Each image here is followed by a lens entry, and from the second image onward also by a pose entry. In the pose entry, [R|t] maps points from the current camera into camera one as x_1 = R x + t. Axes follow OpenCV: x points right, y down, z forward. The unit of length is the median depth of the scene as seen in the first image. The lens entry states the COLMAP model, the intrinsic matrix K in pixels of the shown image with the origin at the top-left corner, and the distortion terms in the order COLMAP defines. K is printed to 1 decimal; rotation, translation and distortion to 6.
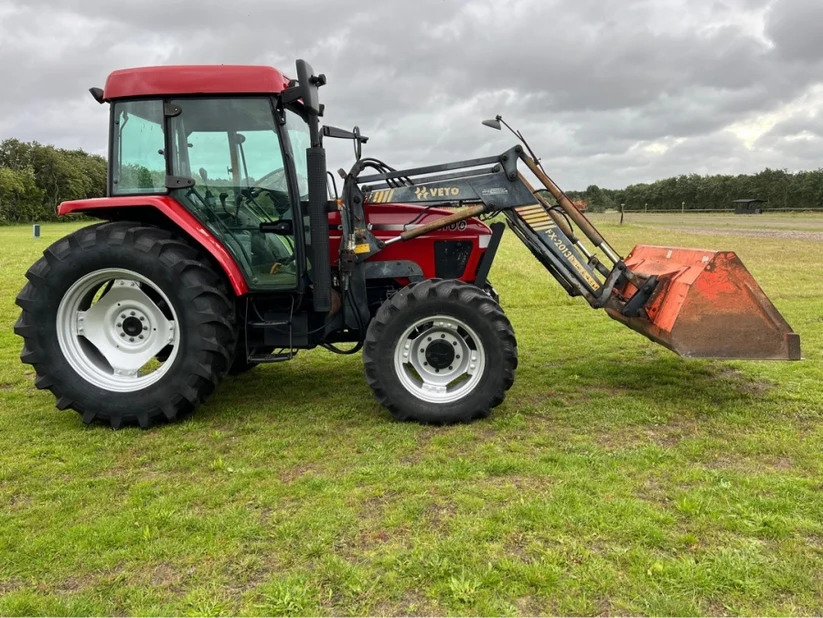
lens RADIAL K [[617.5, 0, 412.7], [0, 617.5, 311.7], [0, 0, 1]] dist [0.080056, -0.106507]
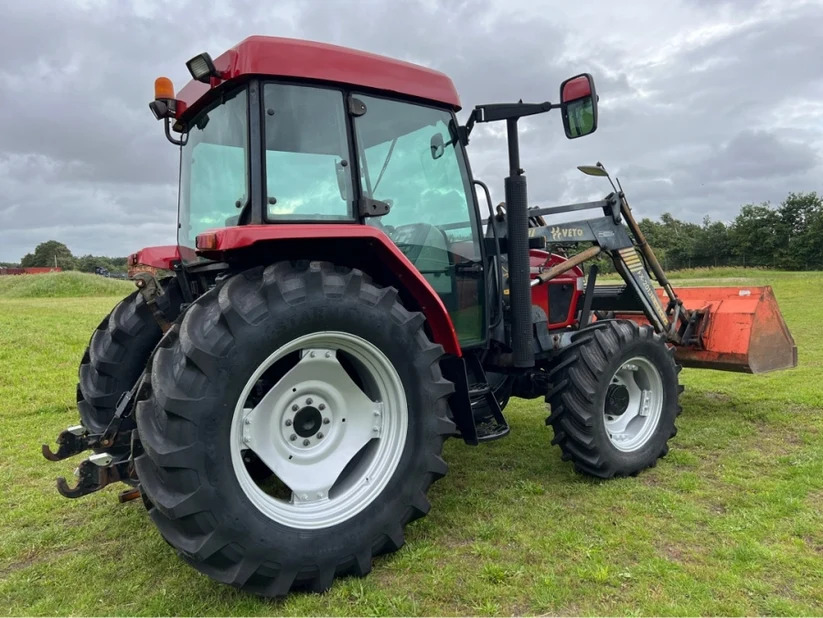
lens RADIAL K [[617.5, 0, 412.7], [0, 617.5, 311.7], [0, 0, 1]] dist [0.080056, -0.106507]
pose [[0.776097, -0.044607, 0.629033, -0.765439], [0.108053, 0.992150, -0.062958, -0.037425], [-0.621287, 0.116830, 0.774825, 0.421952]]
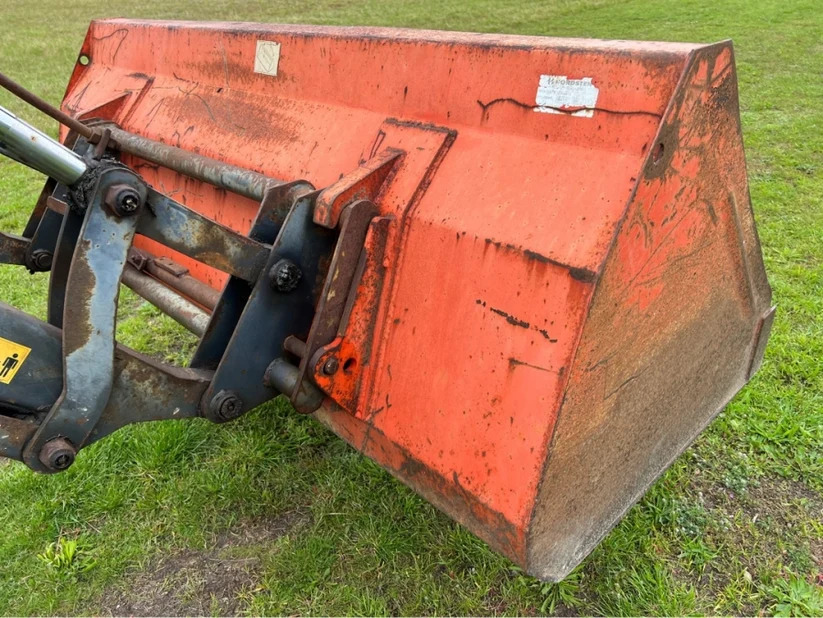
lens RADIAL K [[617.5, 0, 412.7], [0, 617.5, 311.7], [0, 0, 1]] dist [0.080056, -0.106507]
pose [[0.665852, -0.400762, 0.629309, 0.271155], [0.153868, 0.899114, 0.409778, -0.102356], [-0.730045, -0.176021, 0.660342, 0.835469]]
